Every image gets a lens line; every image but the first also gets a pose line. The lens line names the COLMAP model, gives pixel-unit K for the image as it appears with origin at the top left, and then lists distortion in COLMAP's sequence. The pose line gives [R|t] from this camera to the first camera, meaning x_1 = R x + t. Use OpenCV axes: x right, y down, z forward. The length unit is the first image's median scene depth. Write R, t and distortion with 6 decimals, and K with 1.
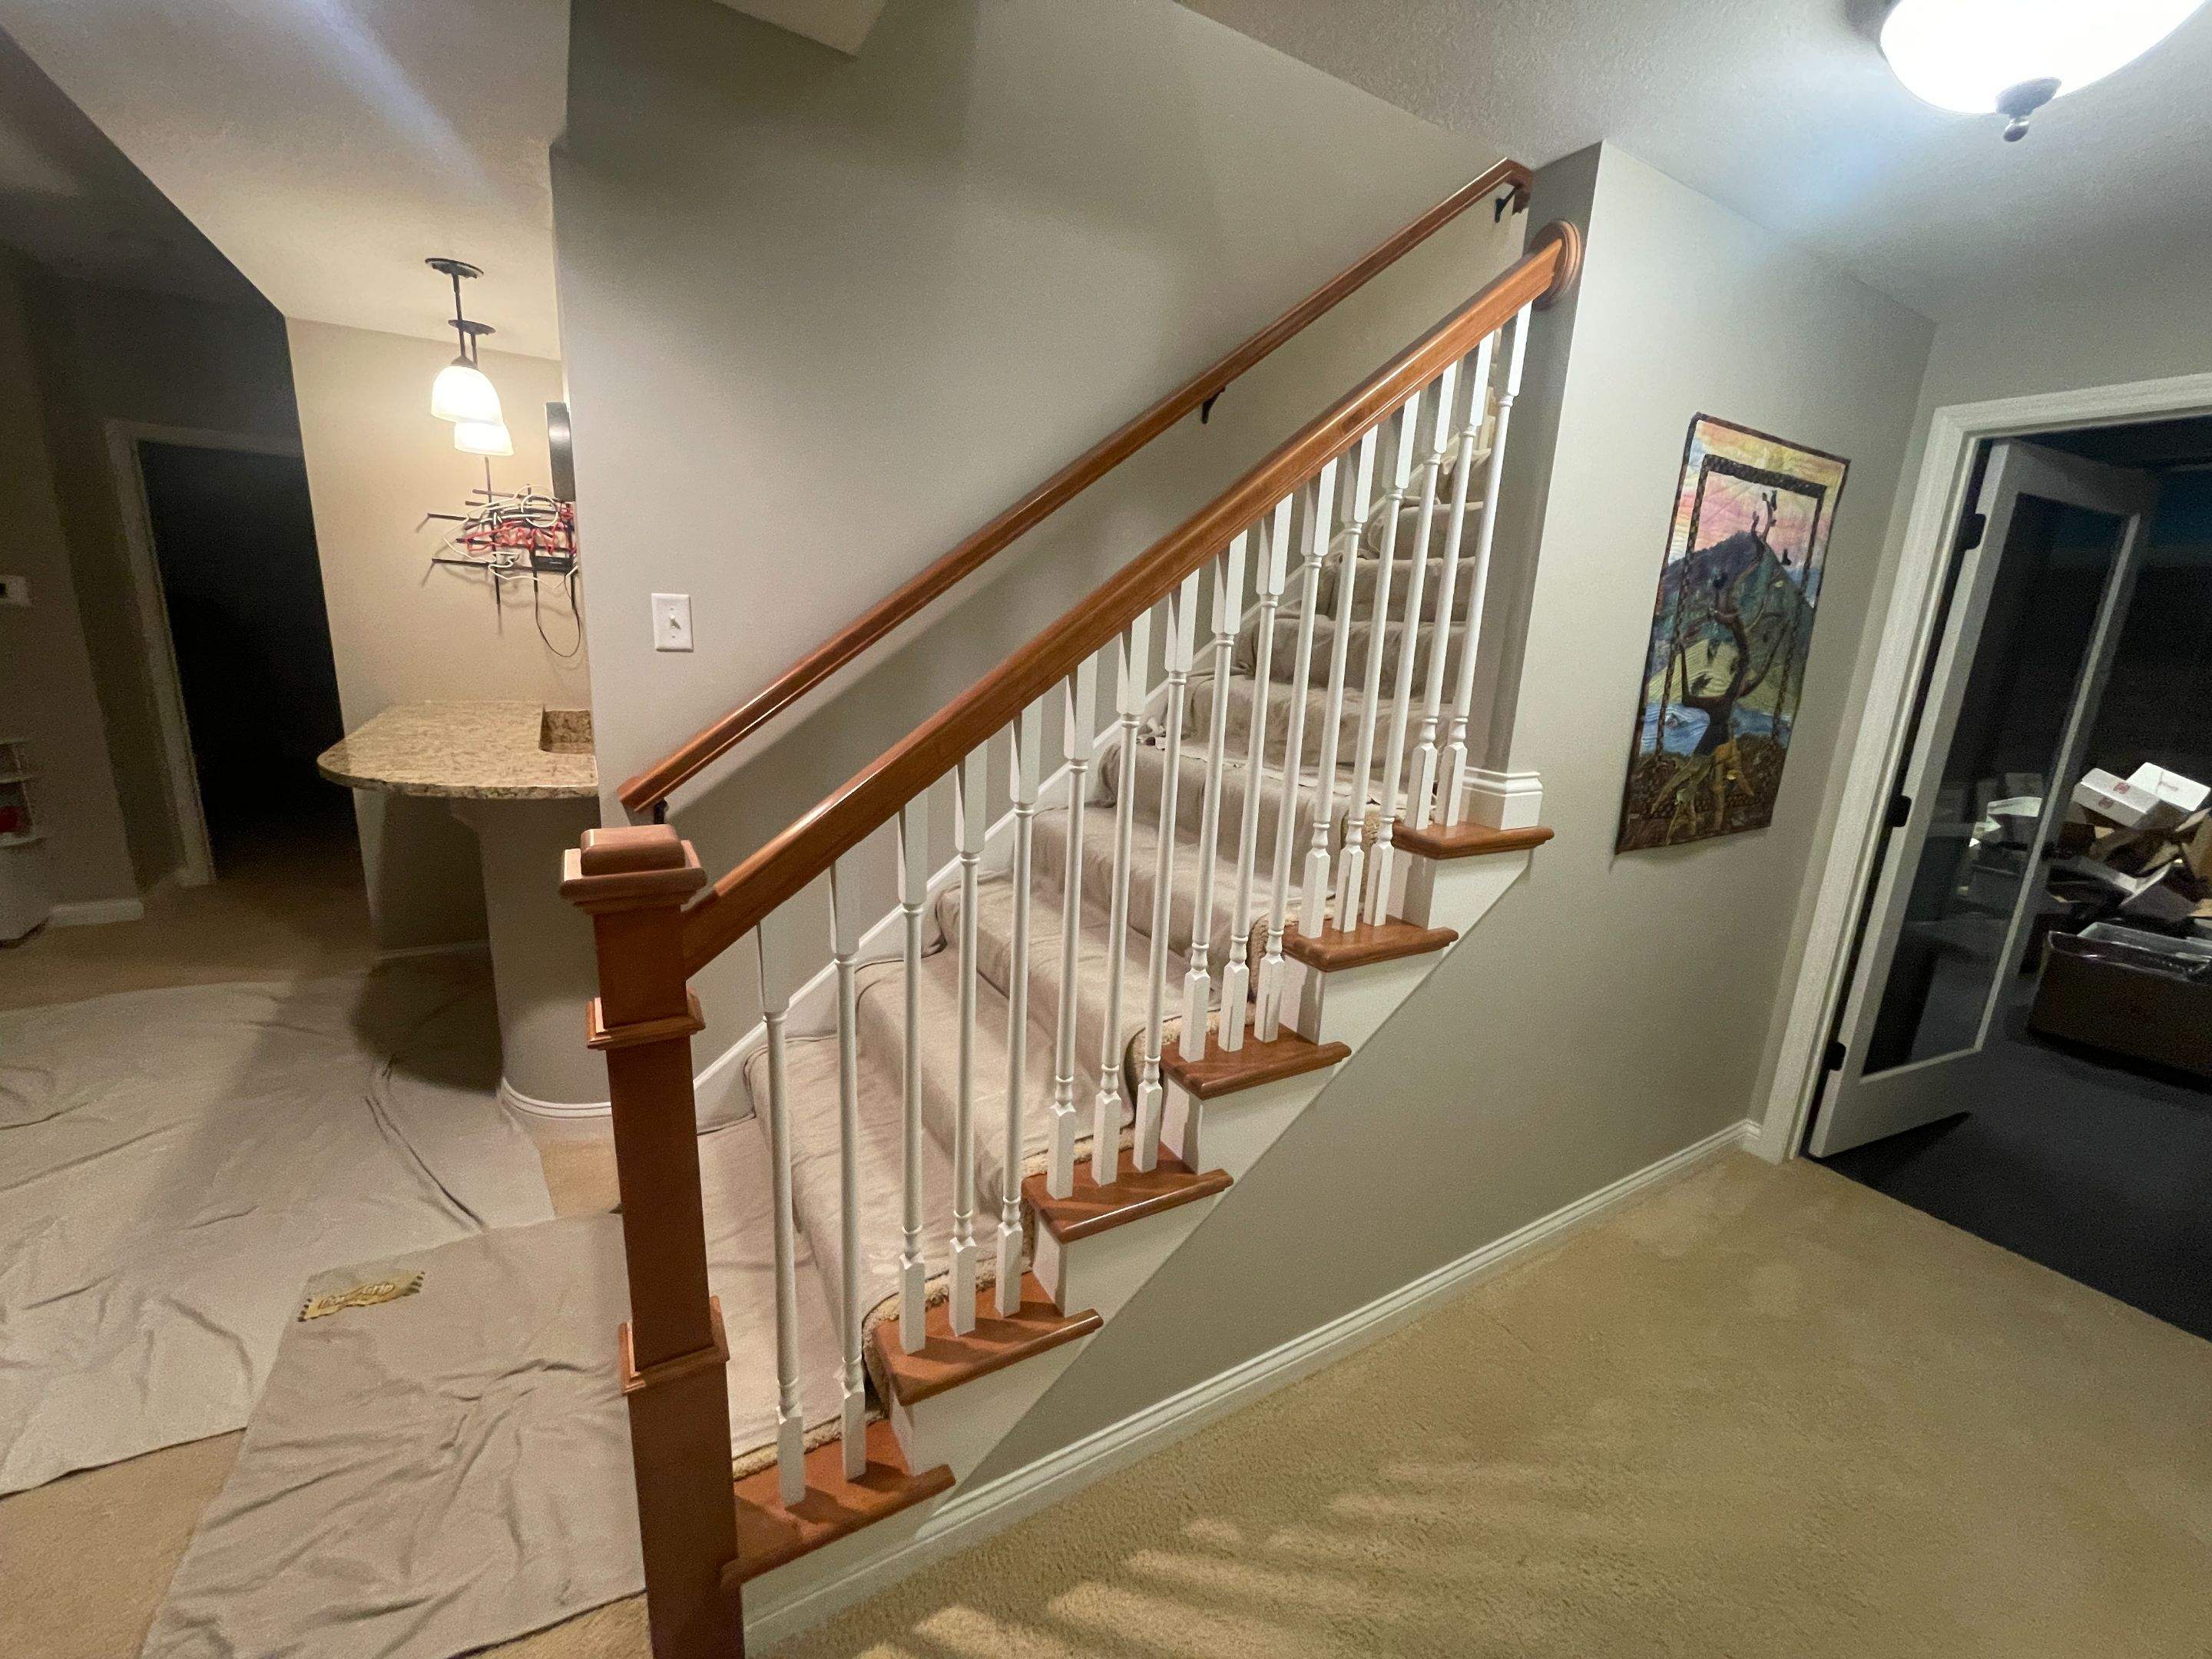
lens RADIAL K [[891.6, 0, 1099.7], [0, 891.6, 821.9], [0, 0, 1]] dist [-0.002139, 0.000133]
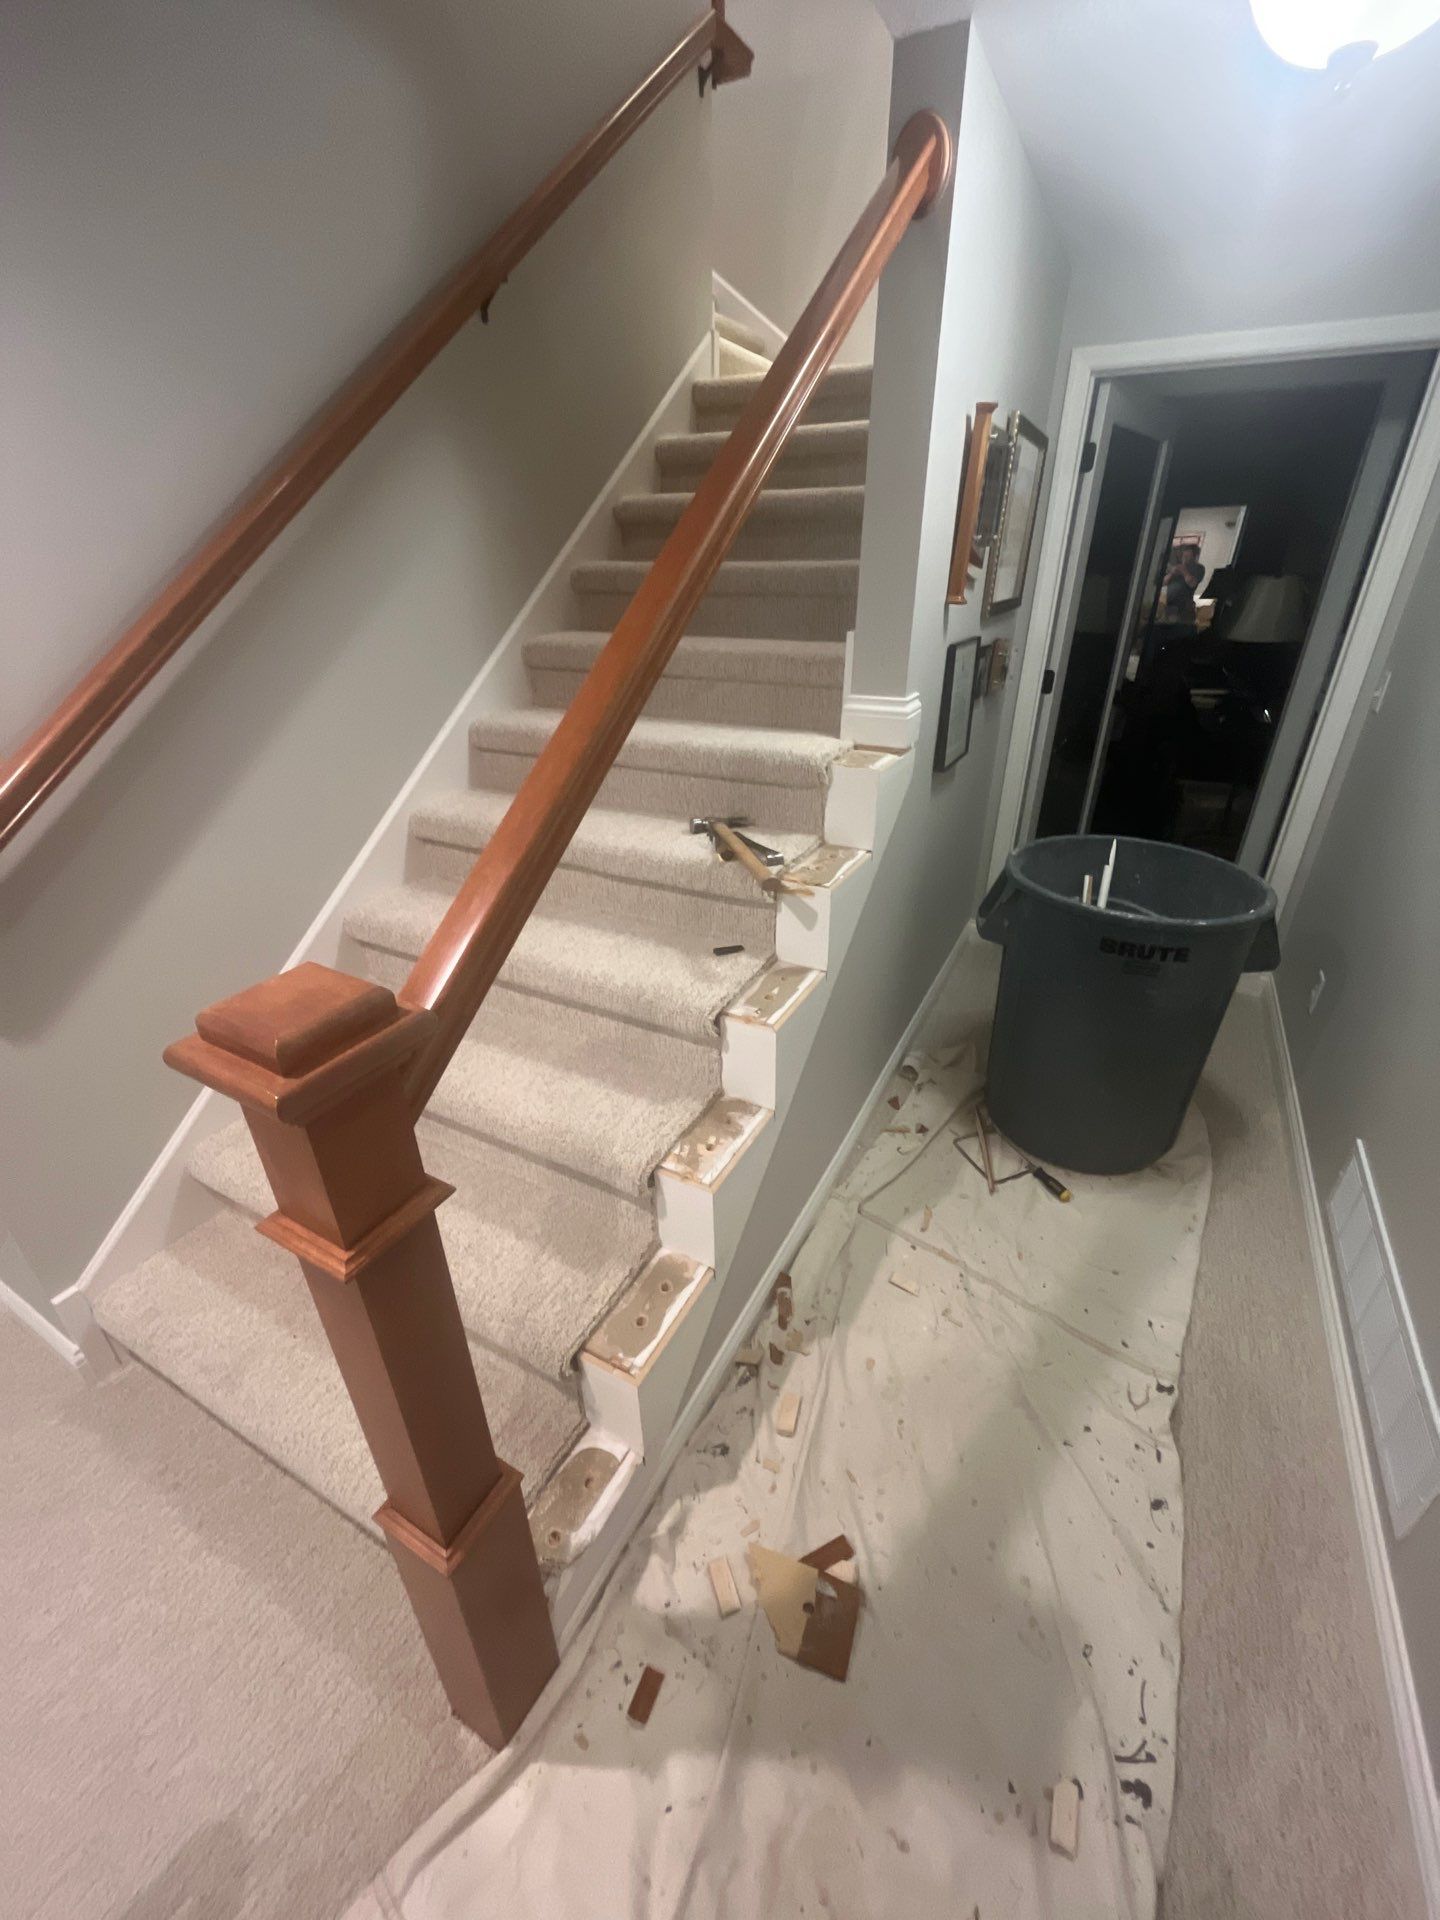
lens RADIAL K [[773.9, 0, 718.1], [0, 773.9, 942.0], [0, 0, 1]] dist [-0.002139, 0.000133]
pose [[0.849356, -0.287013, 0.442966, -0.234429], [0.166235, 0.941984, 0.291602, -0.067496], [-0.500960, -0.174037, 0.847791, 0.162790]]
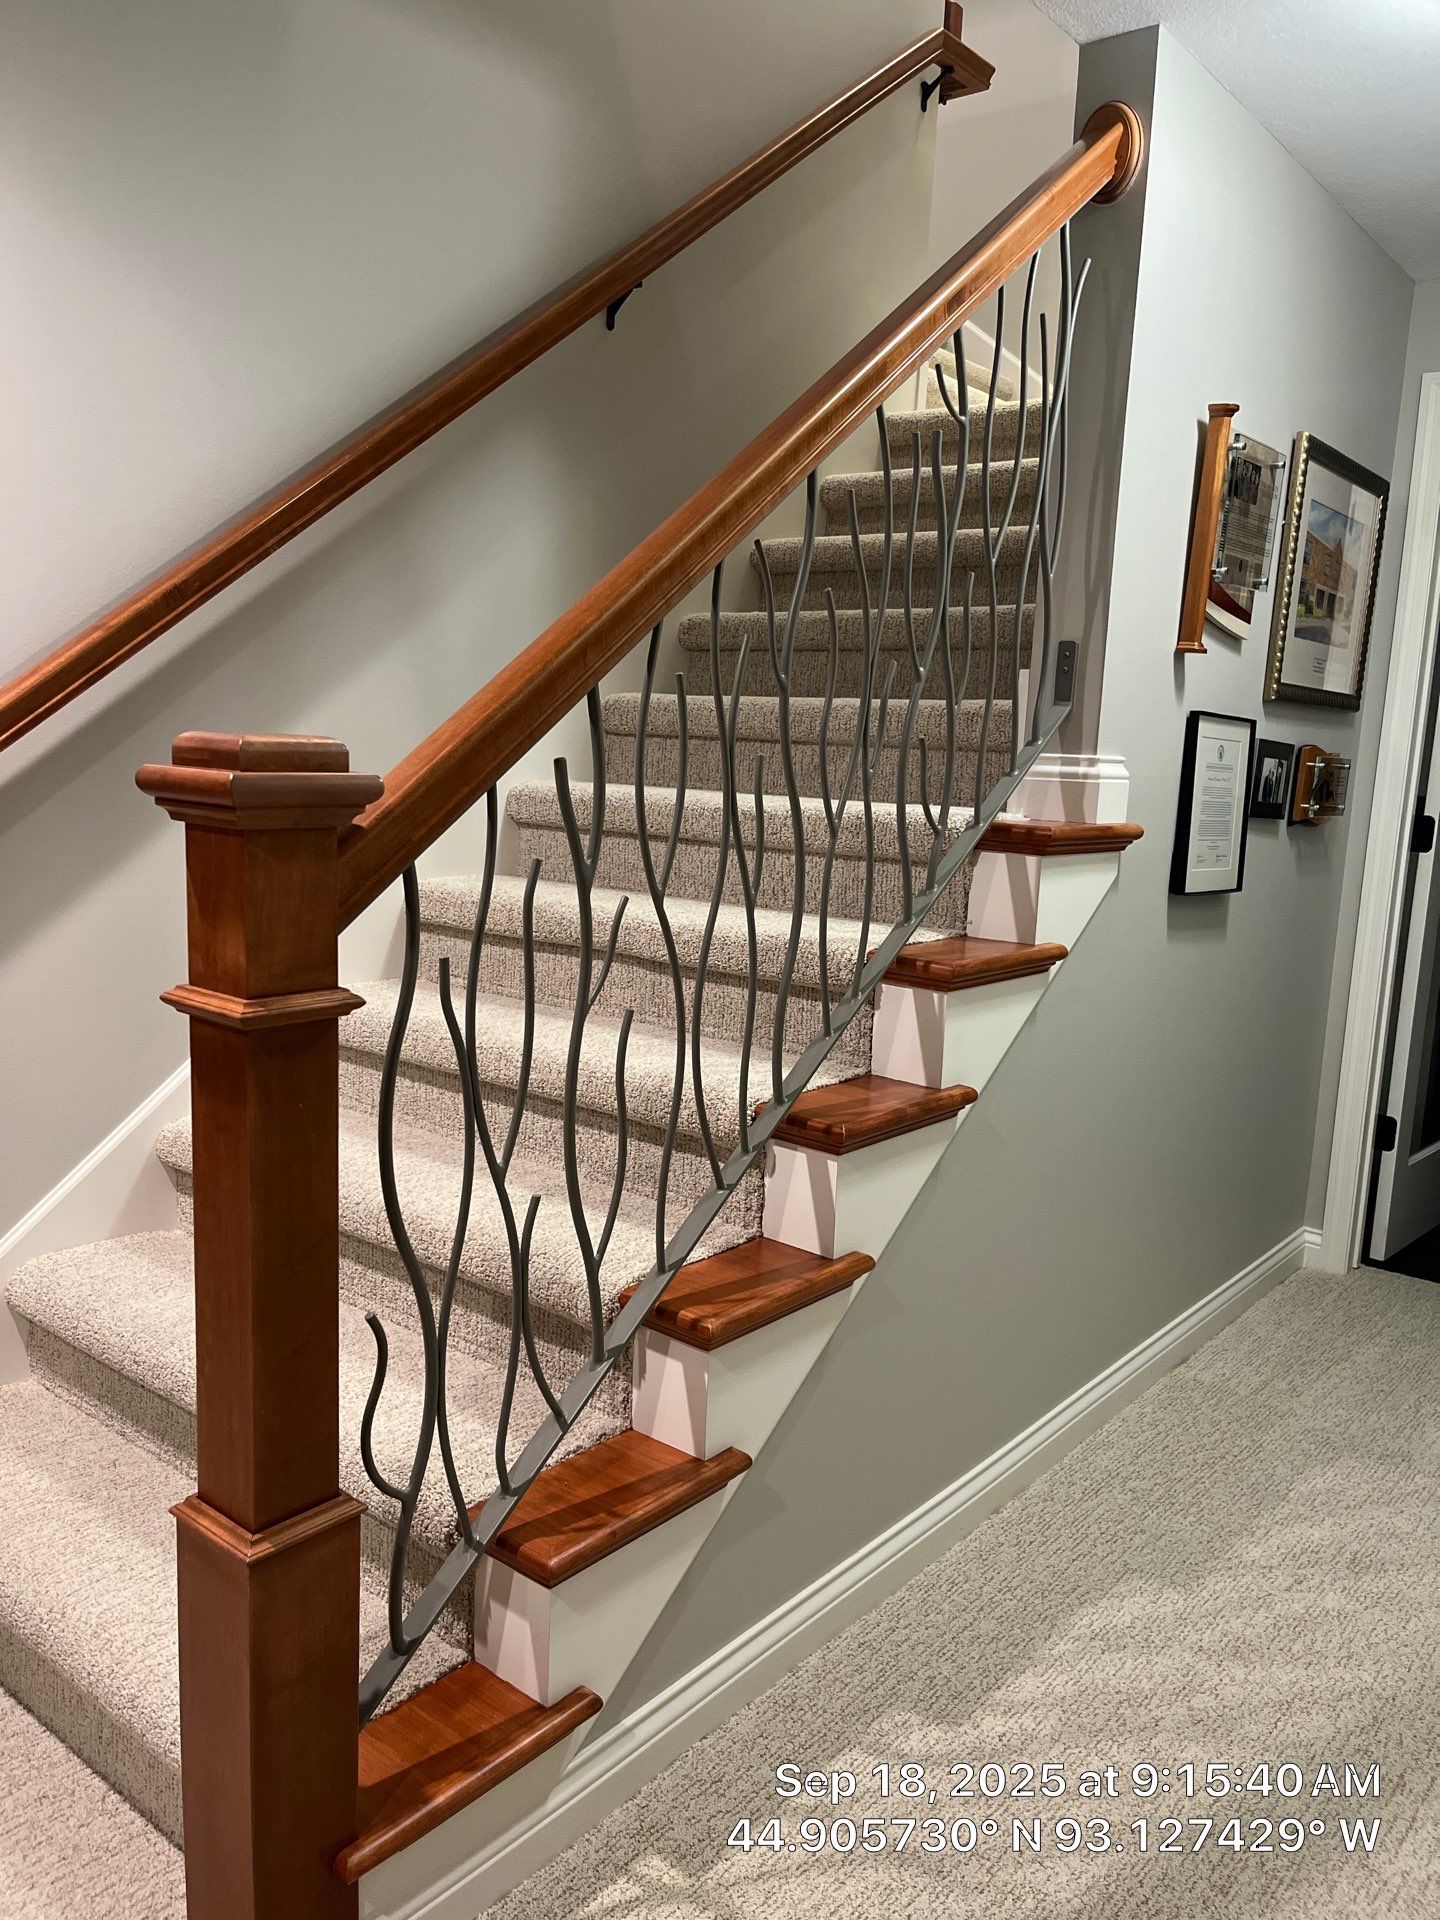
lens RADIAL K [[1440.3, 0, 720.0], [0, 1440.3, 960.0], [0, 0, 1]] dist [0.091550, -0.121995]
pose [[0.935927, -0.060036, 0.347041, -0.281362], [0.079125, 0.996018, -0.041087, 0.129939], [-0.343192, 0.065914, 0.936950, -0.105598]]
